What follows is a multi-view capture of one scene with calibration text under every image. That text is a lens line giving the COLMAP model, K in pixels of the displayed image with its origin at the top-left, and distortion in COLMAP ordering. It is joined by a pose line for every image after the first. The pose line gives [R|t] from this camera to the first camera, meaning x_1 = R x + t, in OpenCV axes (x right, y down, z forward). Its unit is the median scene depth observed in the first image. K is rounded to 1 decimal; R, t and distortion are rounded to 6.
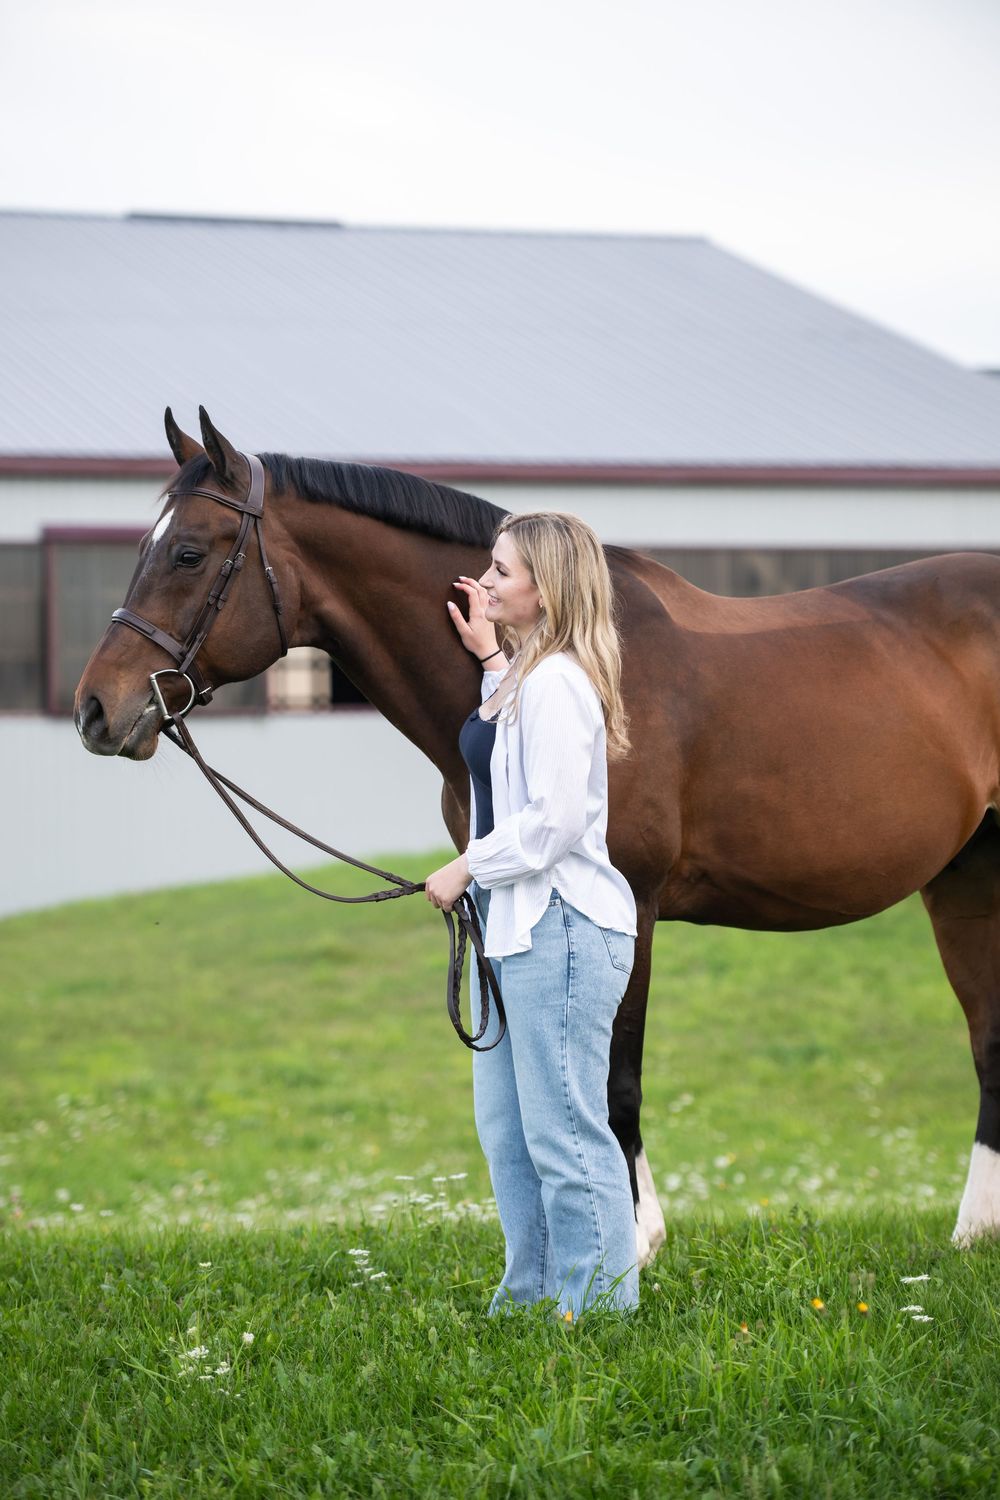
lens RADIAL K [[4771.0, 0, 500.0], [0, 4771.0, 750.0], [0, 0, 1]] dist [0.608503, 0.693986]
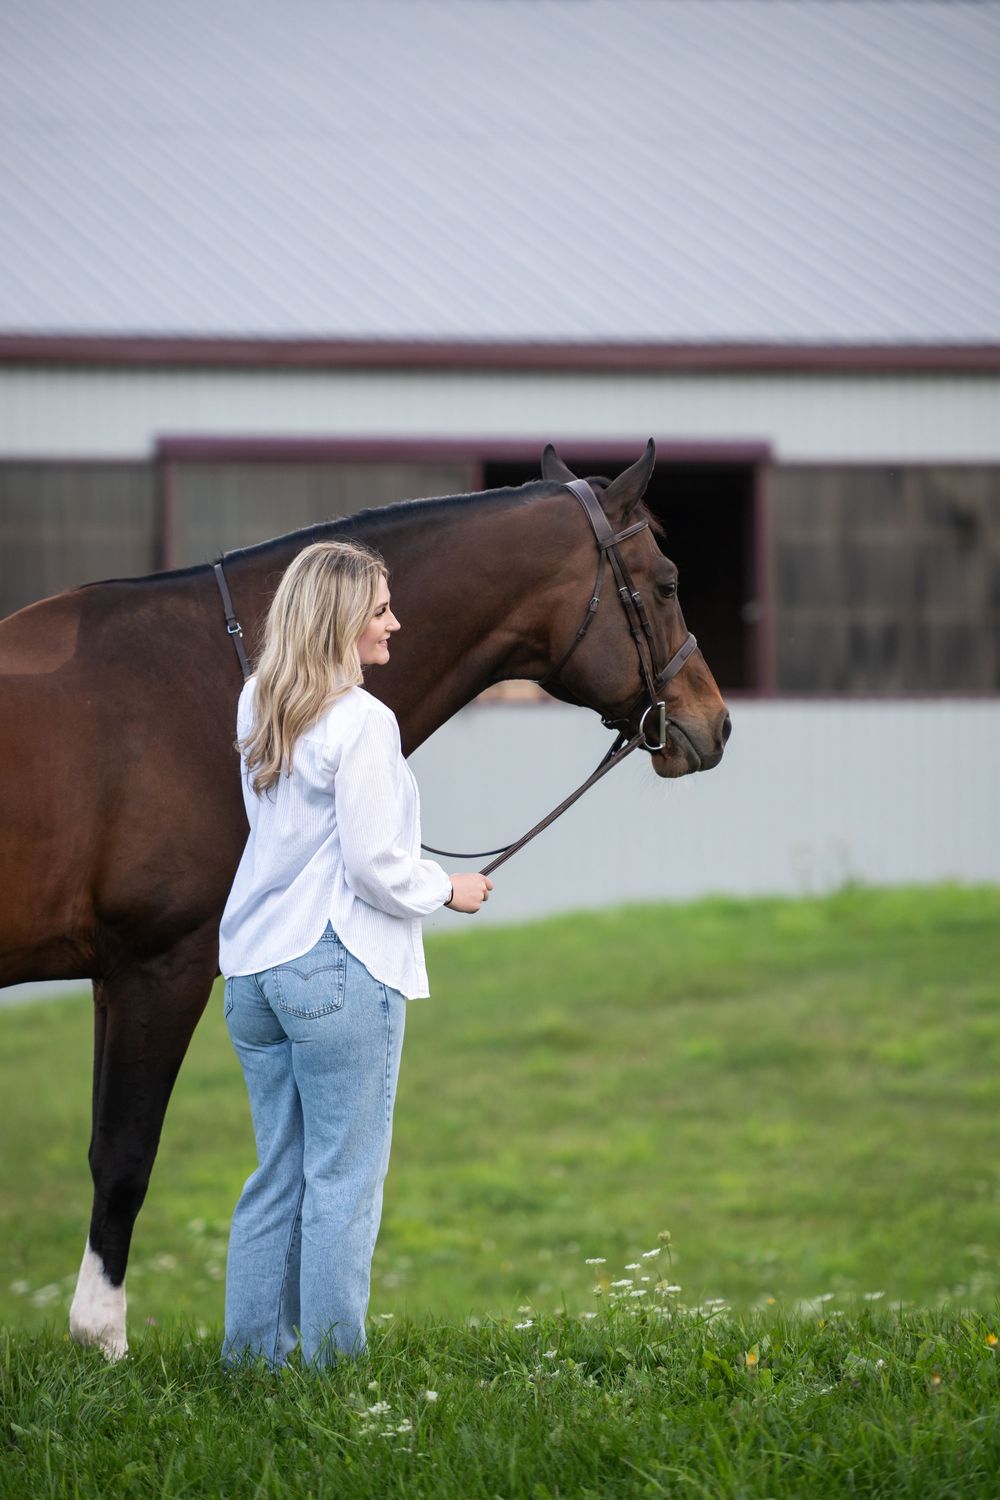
lens RADIAL K [[7090.9, 0, 500.0], [0, 7090.9, 750.0], [0, 0, 1]] dist [1.942171, -3.037702]
pose [[0.998971, 0.003256, -0.045226, 0.007040], [-0.003250, 0.999995, 0.000194, -0.002058], [0.045226, -0.000047, 0.998977, -0.117450]]
